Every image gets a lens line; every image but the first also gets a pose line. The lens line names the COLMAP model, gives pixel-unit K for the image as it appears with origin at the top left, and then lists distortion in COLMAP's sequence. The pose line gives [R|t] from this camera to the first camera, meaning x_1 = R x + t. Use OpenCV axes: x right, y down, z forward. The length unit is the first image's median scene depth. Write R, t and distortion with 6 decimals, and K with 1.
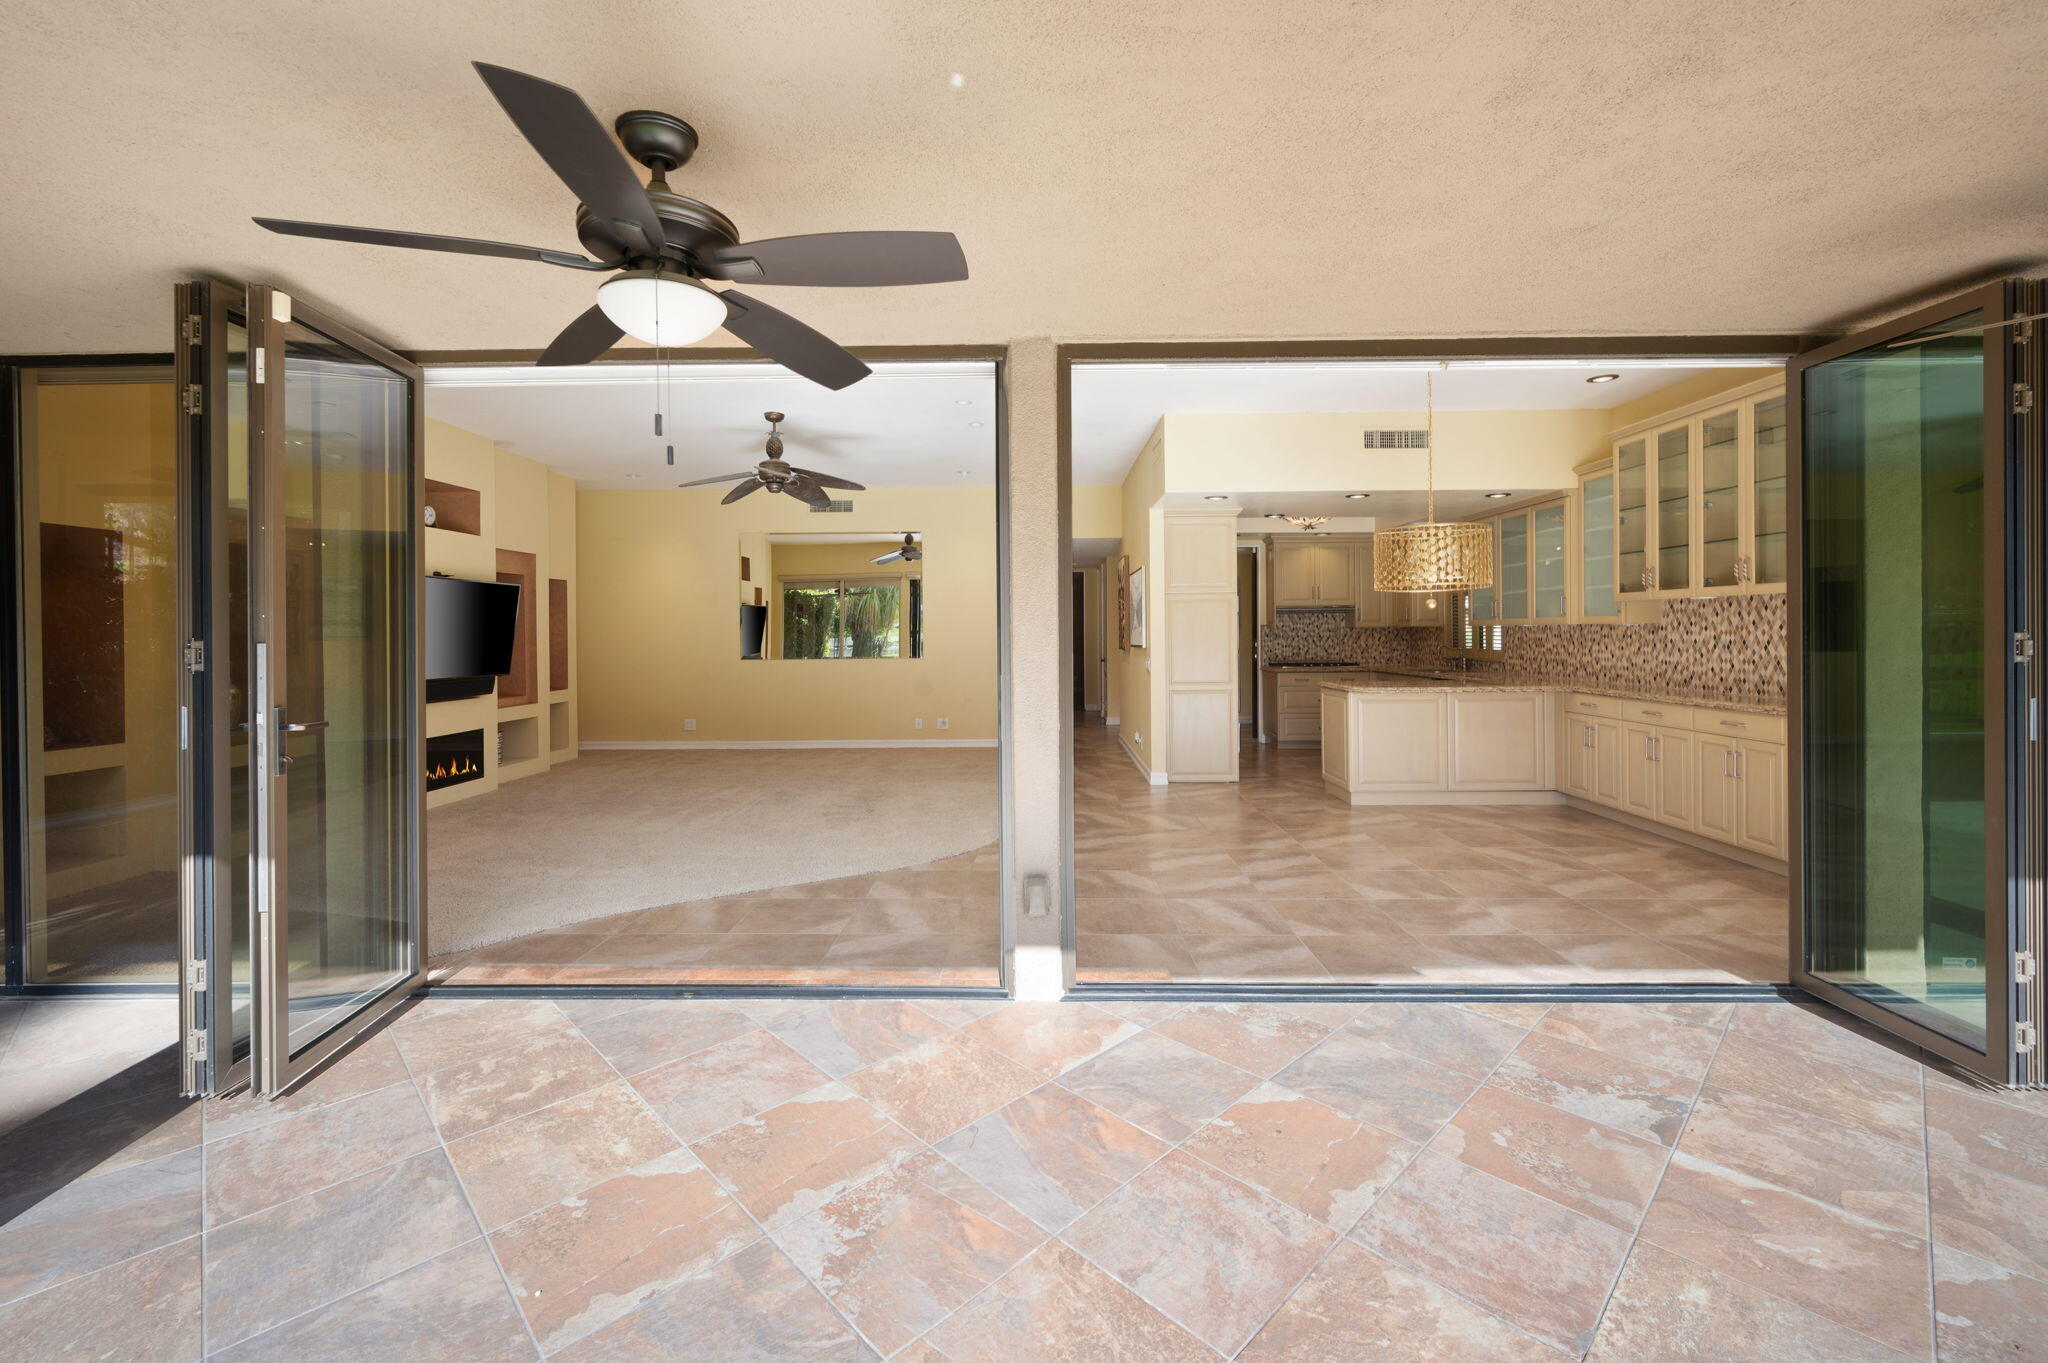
lens RADIAL K [[832.9, 0, 1035.3], [0, 832.9, 677.6], [0, 0, 1]] dist [-0.000309, 0.000233]
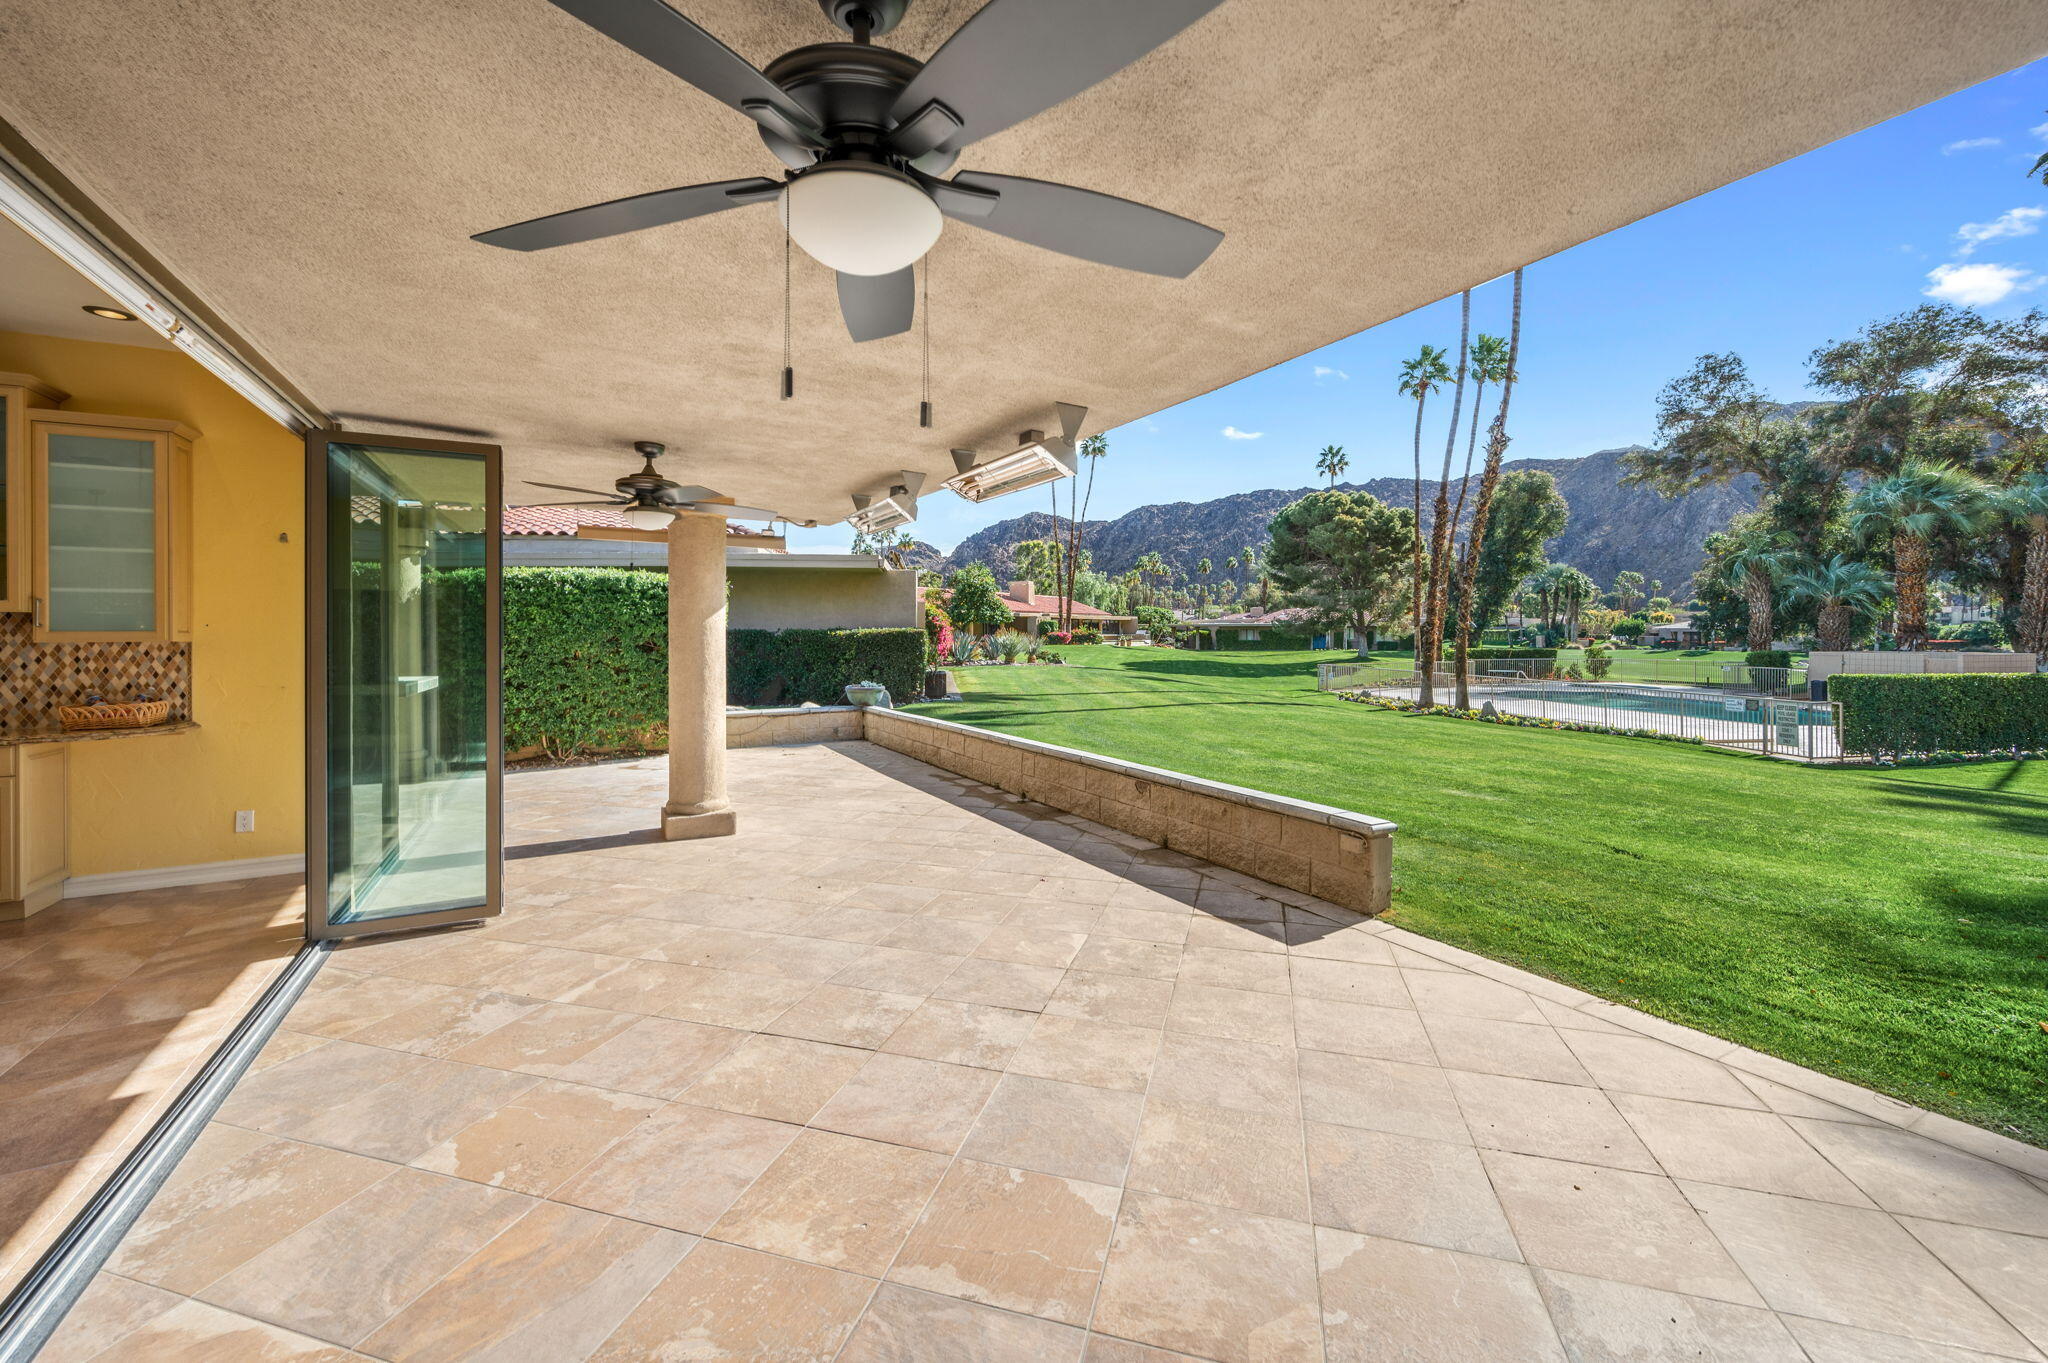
lens RADIAL K [[833.3, 0, 1020.6], [0, 833.3, 632.4], [0, 0, 1]] dist [0.006197, -0.000101]
pose [[-0.497053, 0.017118, 0.867551, -0.335326], [0.056709, 0.998309, 0.012793, -0.019228], [-0.865865, 0.055557, -0.497183, 0.352414]]
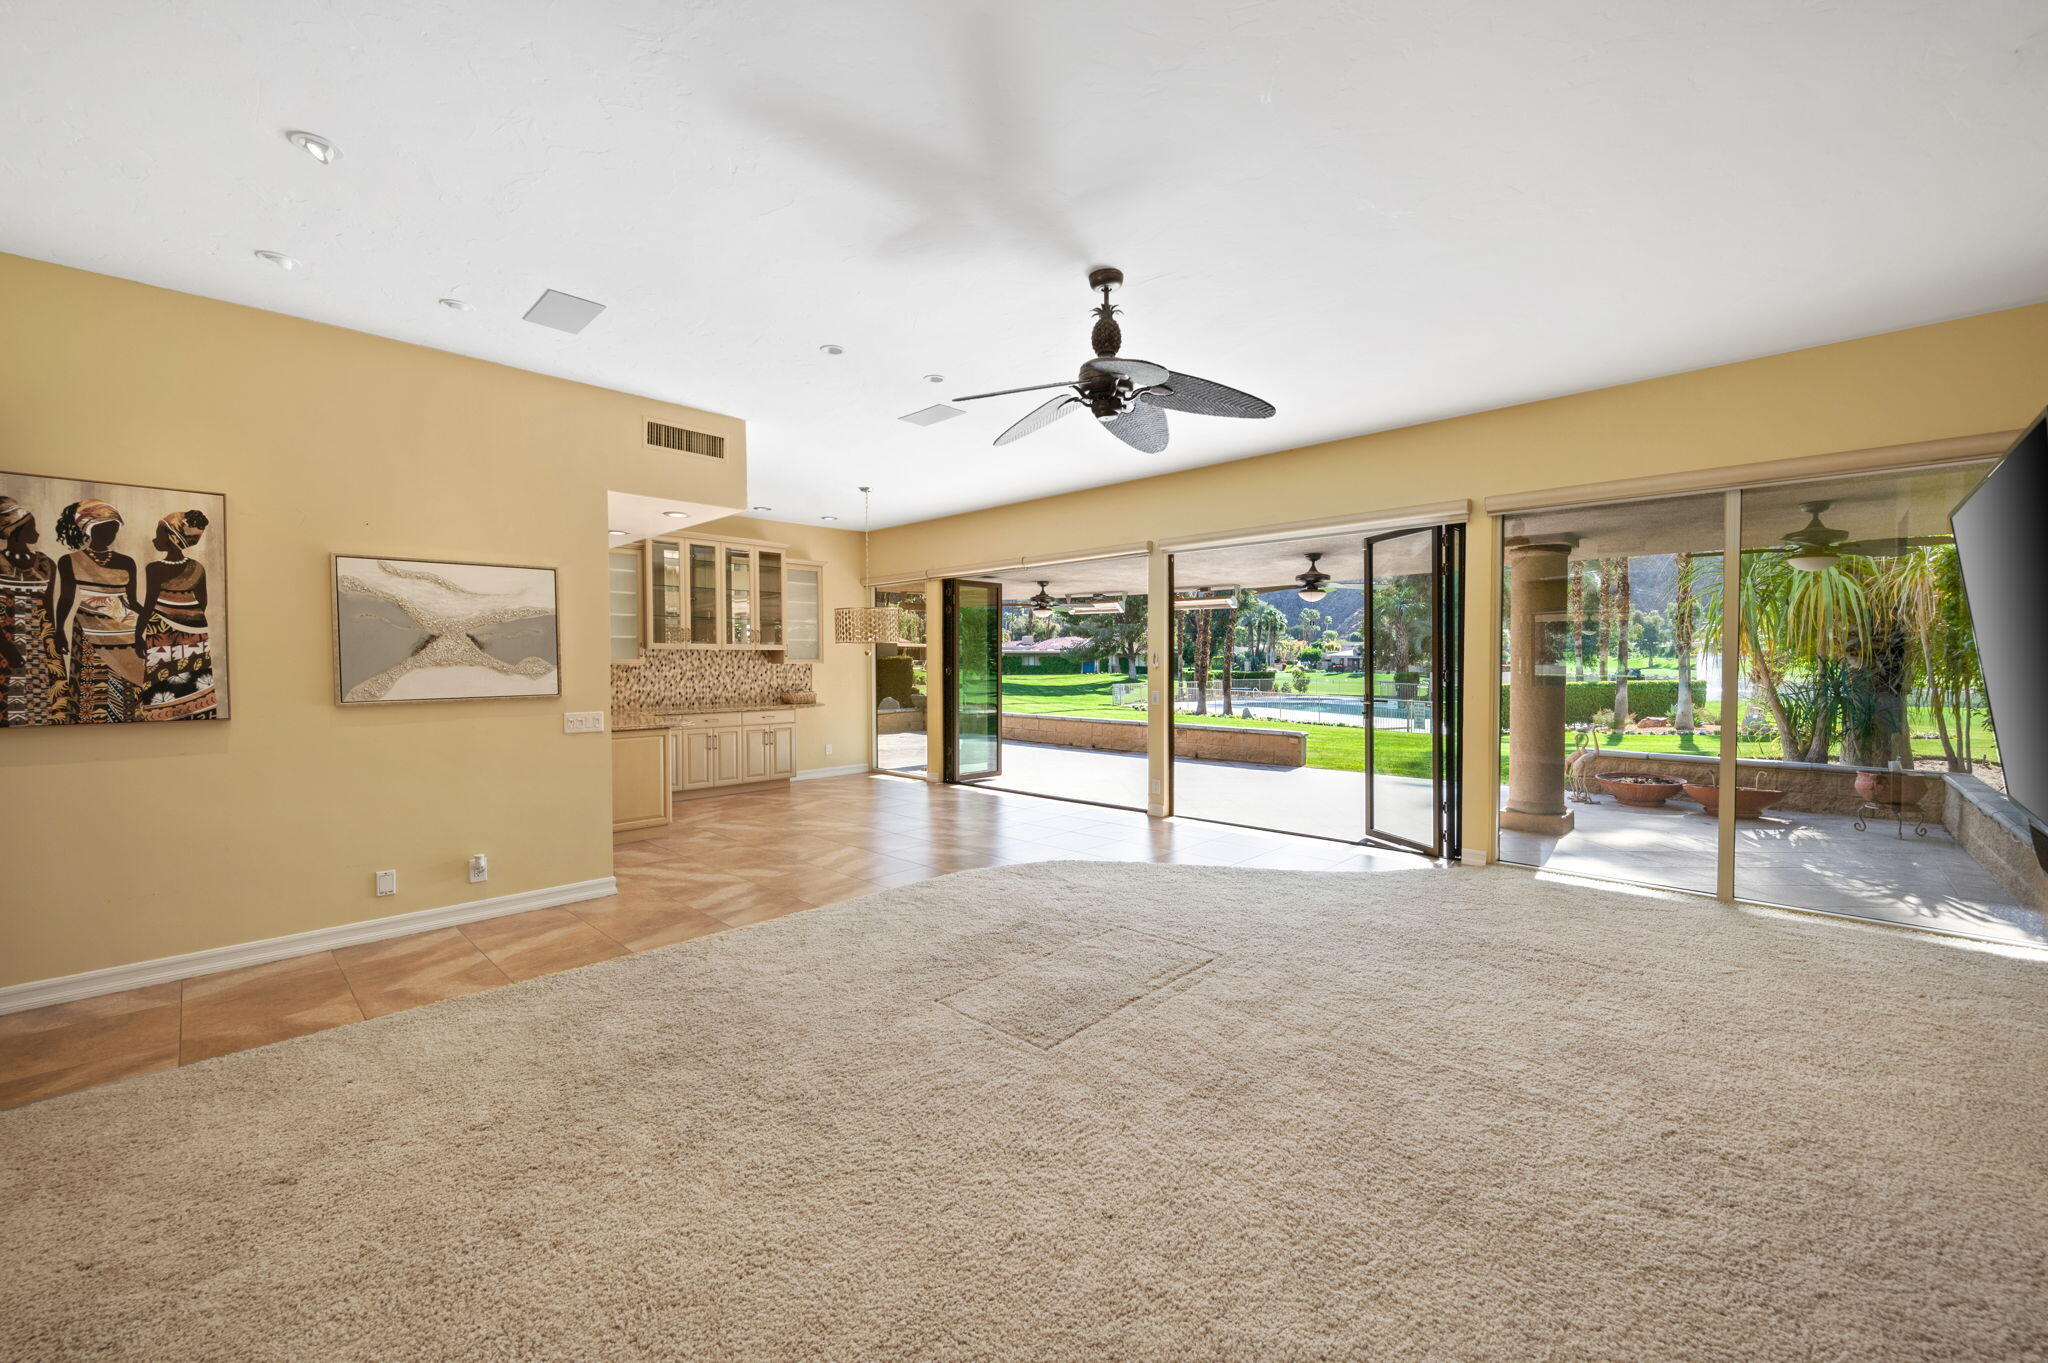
lens RADIAL K [[814.2, 0, 1024.0], [0, 814.2, 681.5], [0, 0, 1]] dist [0.001374, 0.000104]
pose [[-0.727663, -0.003774, 0.685925, -0.669661], [0.048714, 0.997176, 0.057164, -0.080170], [-0.684203, 0.075010, -0.725424, 1.498477]]
